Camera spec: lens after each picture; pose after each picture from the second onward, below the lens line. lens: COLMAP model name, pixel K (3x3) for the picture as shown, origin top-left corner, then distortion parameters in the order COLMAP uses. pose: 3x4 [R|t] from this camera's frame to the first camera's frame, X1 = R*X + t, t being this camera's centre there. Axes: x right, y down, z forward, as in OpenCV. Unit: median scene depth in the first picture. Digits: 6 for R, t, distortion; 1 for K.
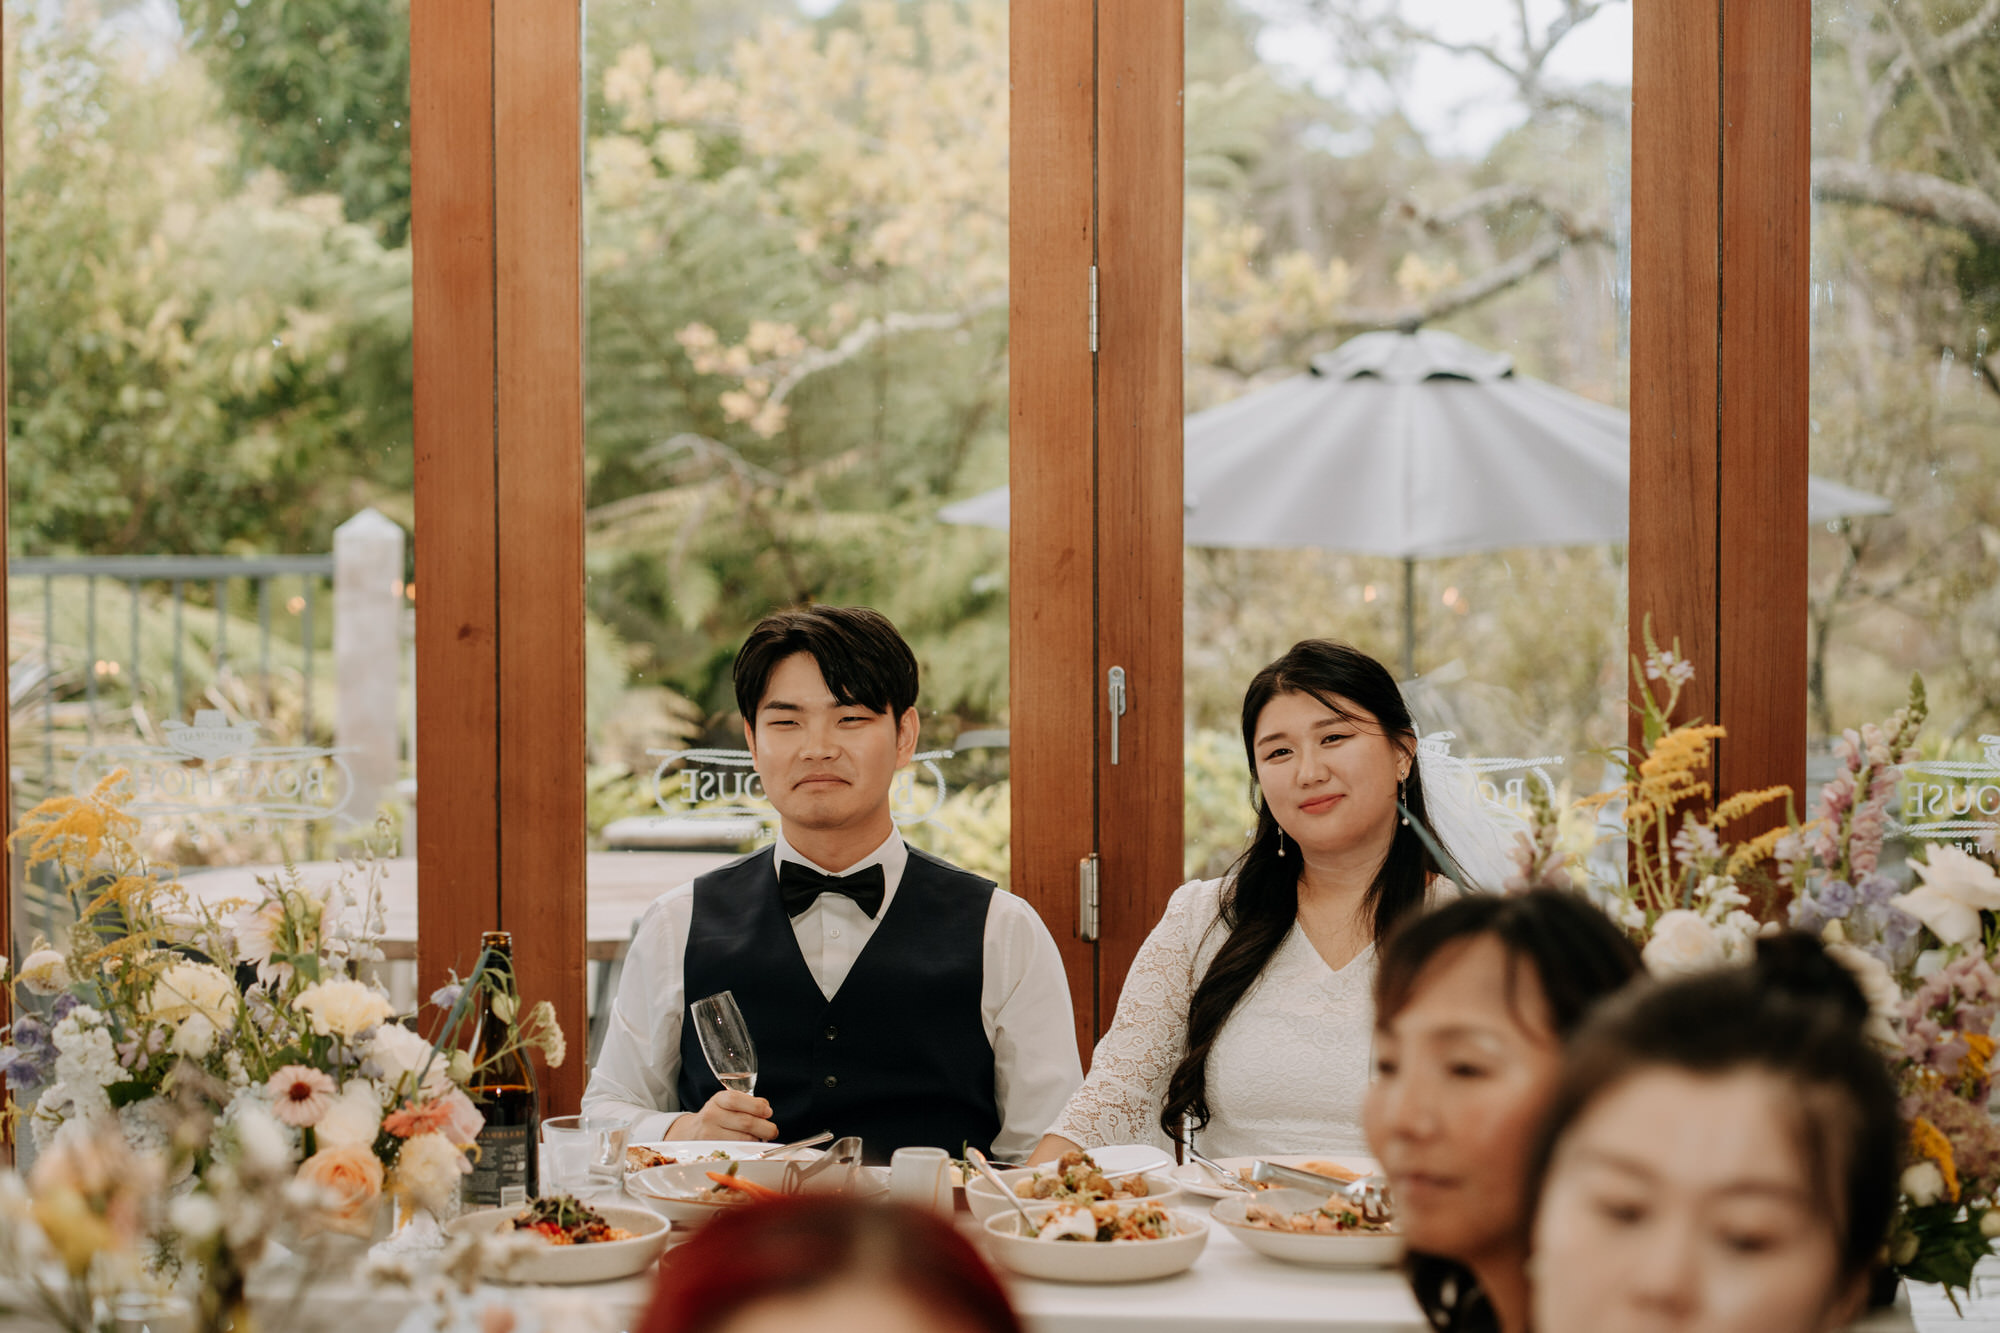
lens RADIAL K [[4996.7, 0, 935.6], [0, 4996.7, 590.2], [0, 0, 1]] dist [-0.043488, 0.000000]
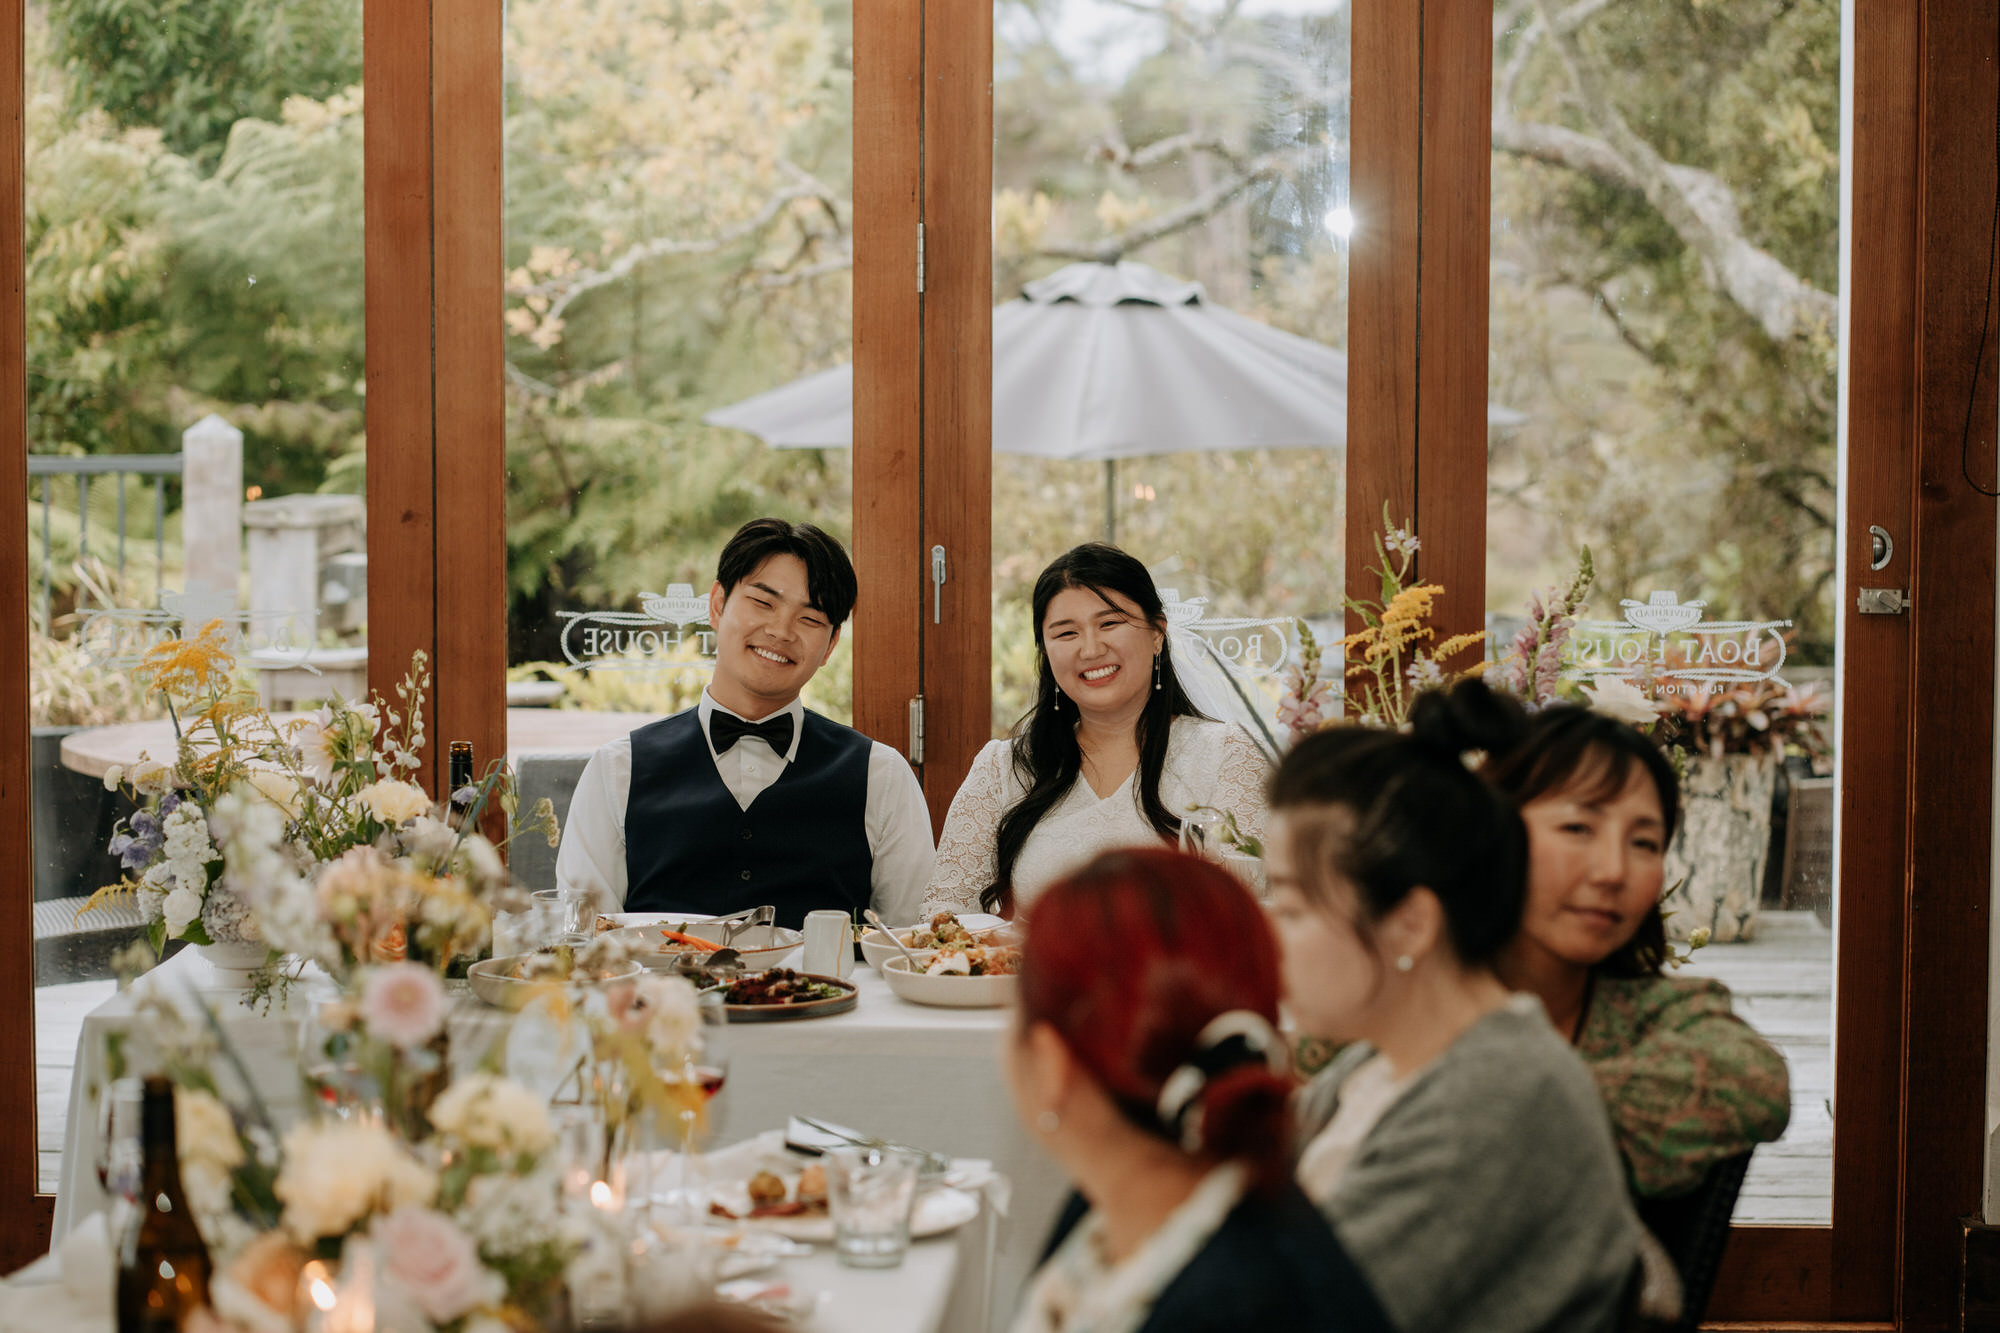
lens RADIAL K [[4996.7, 0, 1003.1], [0, 4996.7, 666.0], [0, 0, 1]] dist [-0.043488, 0.000000]
pose [[0.995560, -0.000681, 0.094127, -0.064812], [-0.002588, 0.999398, 0.034607, 0.002161], [-0.094093, -0.034697, 0.994959, -0.242307]]
